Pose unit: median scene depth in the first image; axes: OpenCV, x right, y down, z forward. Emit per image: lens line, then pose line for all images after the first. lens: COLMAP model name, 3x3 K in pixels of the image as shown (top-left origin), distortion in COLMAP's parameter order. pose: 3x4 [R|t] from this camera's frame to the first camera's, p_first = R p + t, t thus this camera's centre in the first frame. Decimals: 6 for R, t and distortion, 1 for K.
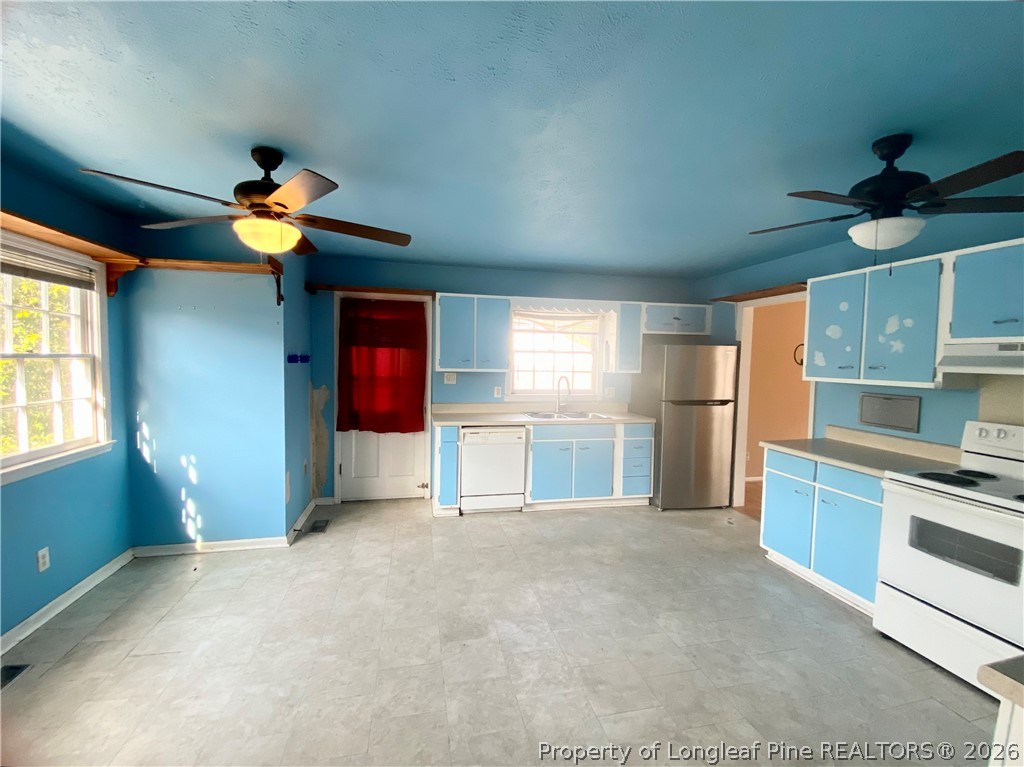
lens RADIAL K [[429.9, 0, 512.0], [0, 429.9, 383.5], [0, 0, 1]] dist [0.036792, -0.030862]
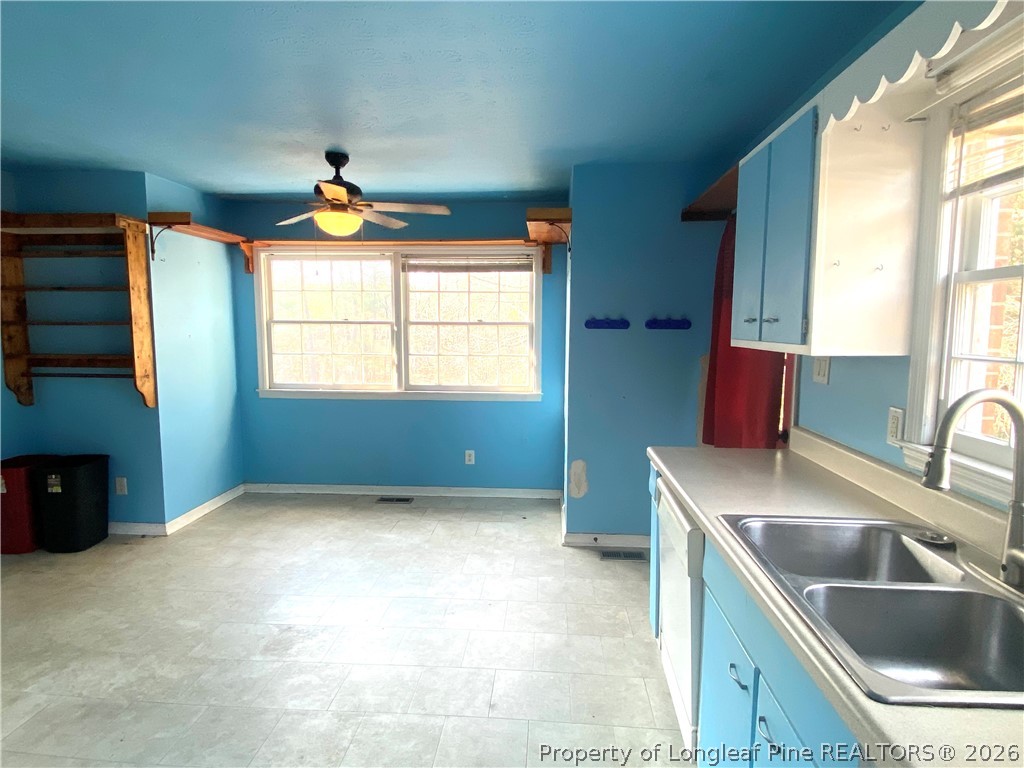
lens RADIAL K [[565.9, 0, 512.3], [0, 565.9, 389.4], [0, 0, 1]] dist [-0.015750, -0.000574]
pose [[-0.277525, 0.092044, -0.956299, 0.490151], [-0.059643, 0.991829, 0.112773, -0.041646], [0.958865, 0.088333, -0.269768, 1.059908]]
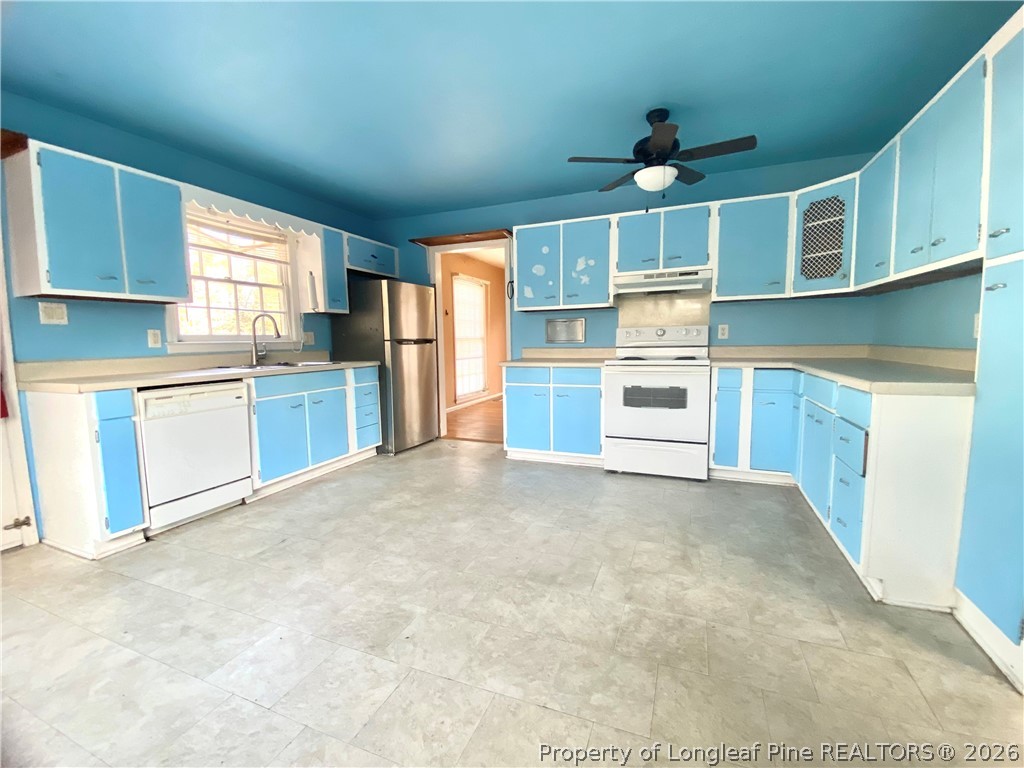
lens RADIAL K [[440.0, 0, 508.2], [0, 440.0, 381.4], [0, 0, 1]] dist [0.074458, -0.051288]
pose [[0.573620, -0.106649, 0.812149, -0.341996], [0.070939, 0.994231, 0.080454, 0.081166], [-0.816044, 0.011463, 0.577877, 0.259893]]
